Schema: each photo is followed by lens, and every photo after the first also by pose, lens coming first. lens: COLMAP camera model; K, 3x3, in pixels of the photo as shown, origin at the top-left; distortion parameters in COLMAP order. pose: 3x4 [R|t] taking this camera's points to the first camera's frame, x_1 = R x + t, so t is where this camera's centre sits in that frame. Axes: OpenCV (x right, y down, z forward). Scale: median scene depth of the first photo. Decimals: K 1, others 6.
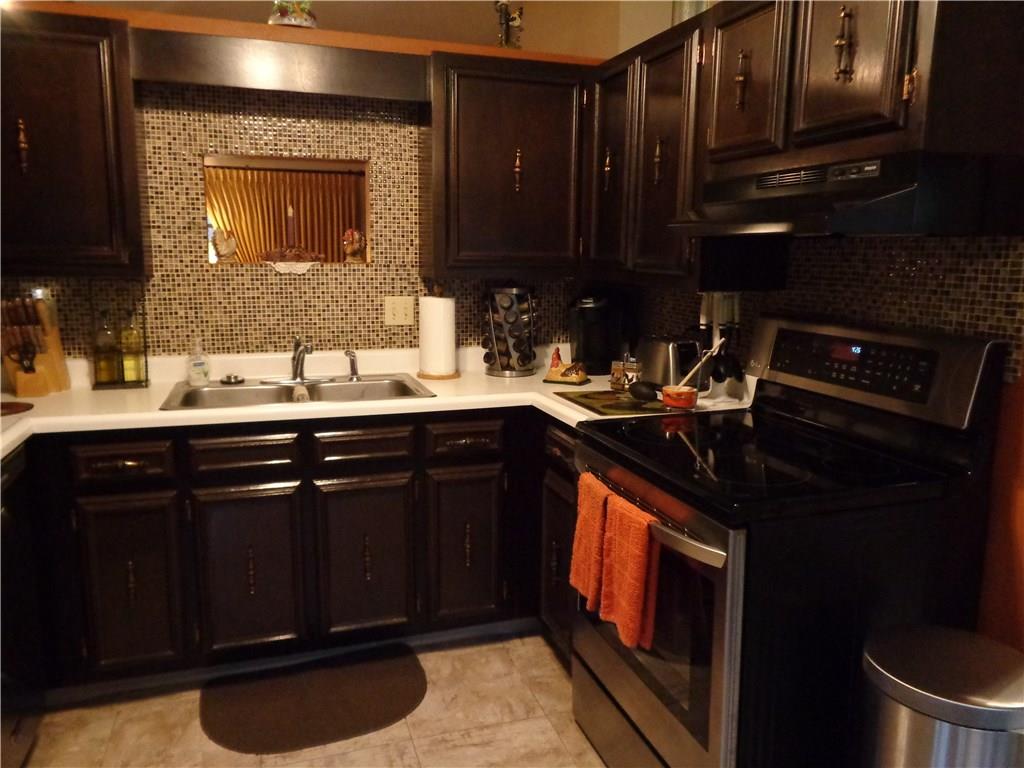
lens RADIAL K [[769.0, 0, 512.0], [0, 769.0, 384.0], [0, 0, 1]] dist [0.002862, -0.000517]
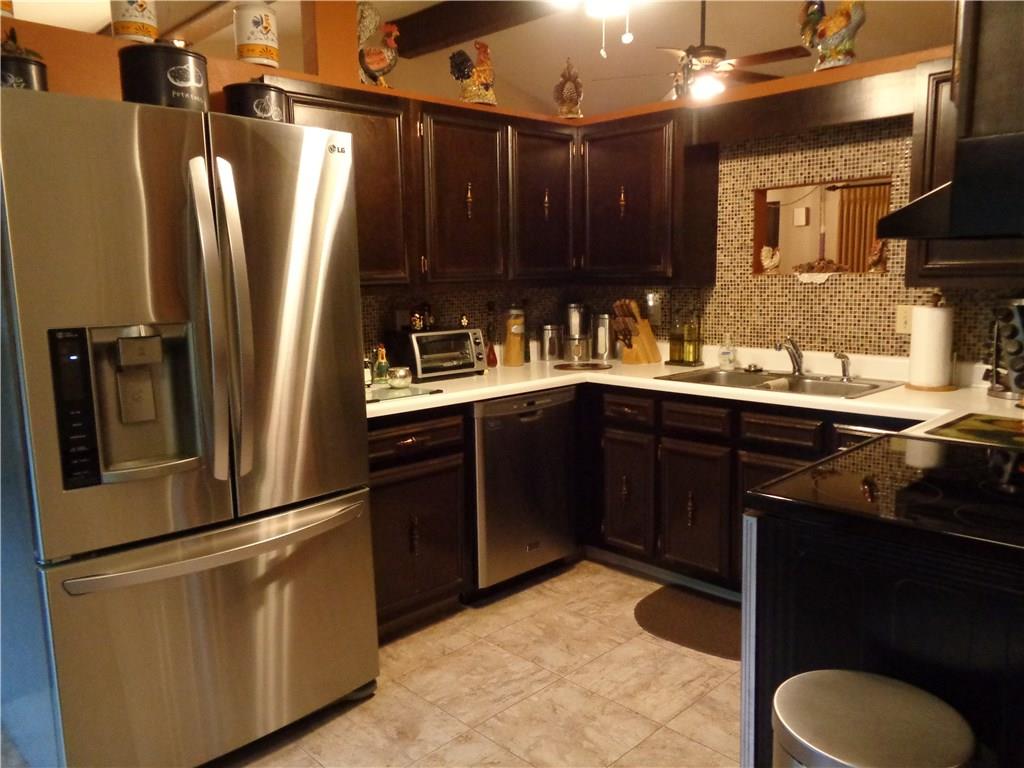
lens RADIAL K [[769.0, 0, 512.0], [0, 769.0, 384.0], [0, 0, 1]] dist [0.002862, -0.000517]
pose [[0.437176, 0.115154, -0.891973, 0.576097], [-0.125050, 0.989919, 0.066509, -0.014773], [0.890640, 0.082465, 0.447169, 0.099612]]
